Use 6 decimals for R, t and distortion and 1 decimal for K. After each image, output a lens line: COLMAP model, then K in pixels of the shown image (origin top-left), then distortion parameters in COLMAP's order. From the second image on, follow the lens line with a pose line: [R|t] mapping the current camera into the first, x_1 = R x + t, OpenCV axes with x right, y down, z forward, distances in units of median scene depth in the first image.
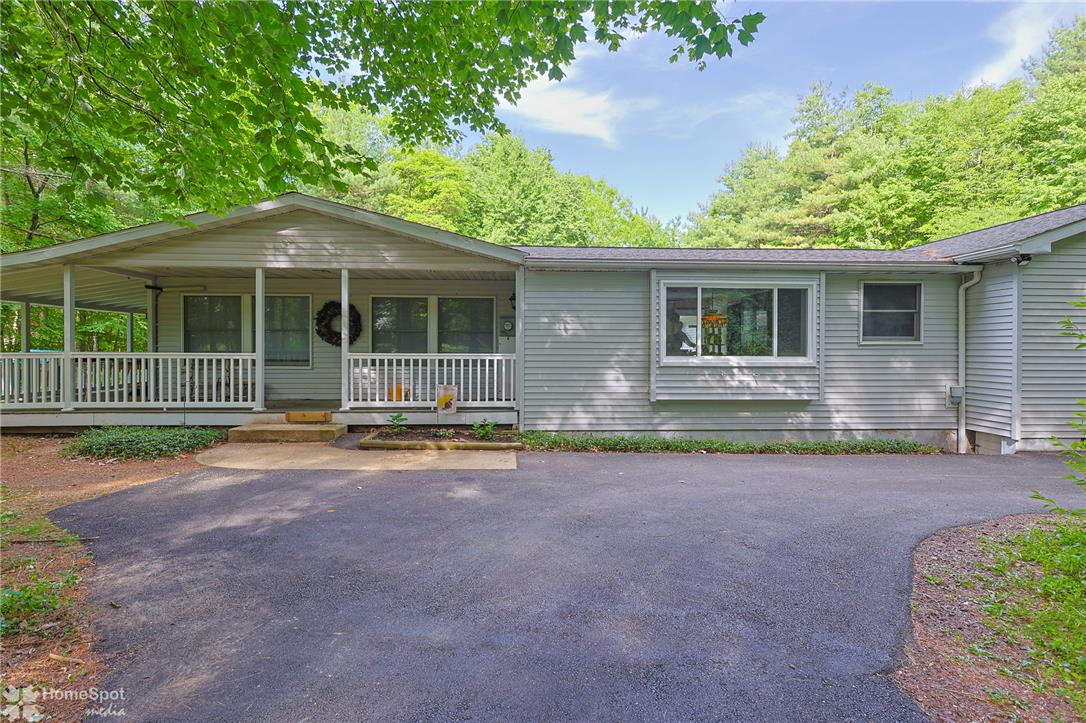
lens RADIAL K [[528.7, 0, 539.5], [0, 528.7, 350.6], [0, 0, 1]] dist [-0.002711, 0.001434]
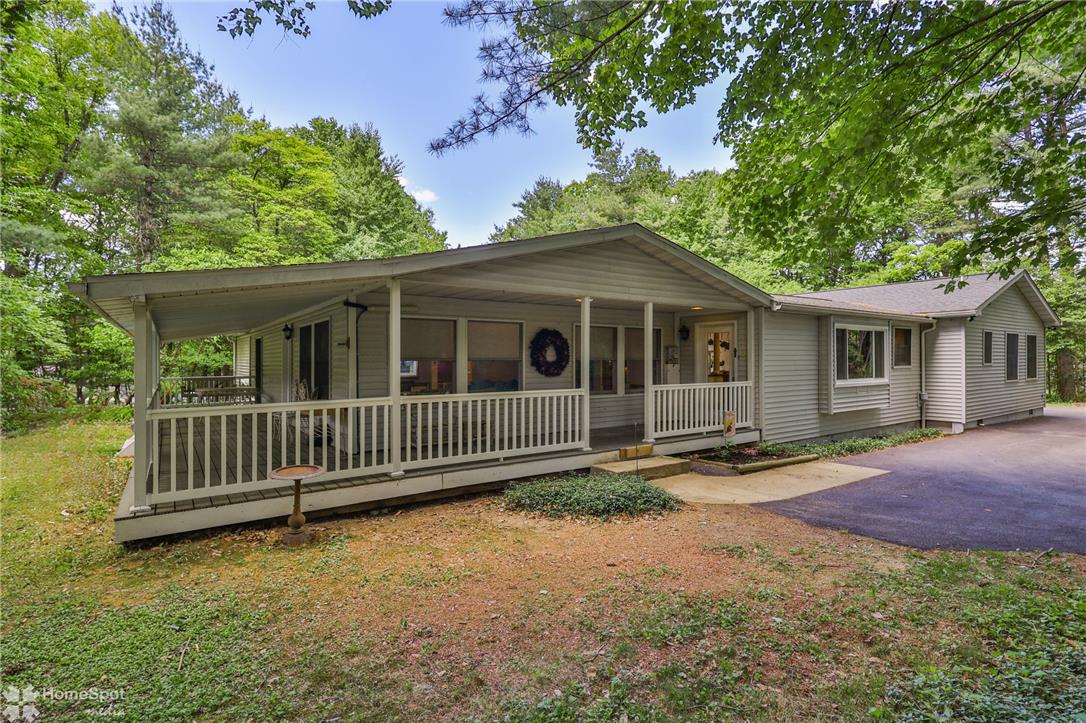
lens RADIAL K [[528.7, 0, 548.9], [0, 528.7, 363.4], [0, 0, 1]] dist [-0.002711, 0.001434]
pose [[0.847803, -0.009858, 0.530220, -1.064455], [0.010344, 0.999944, 0.002052, -0.041545], [-0.530211, 0.003744, 0.847858, 0.244881]]
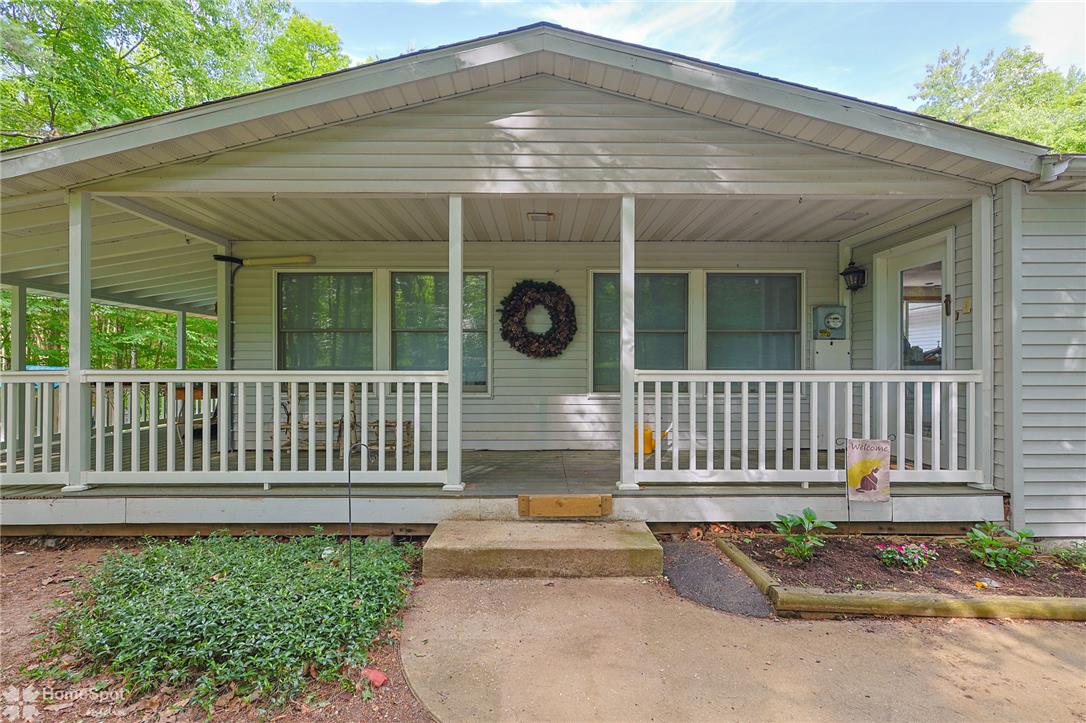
lens RADIAL K [[528.7, 0, 537.0], [0, 528.7, 361.0], [0, 0, 1]] dist [-0.002711, 0.001434]
pose [[0.998885, -0.003590, -0.047071, -0.428198], [0.002971, 0.999908, -0.013213, 0.002206], [0.047114, 0.013059, 0.998804, 0.513022]]
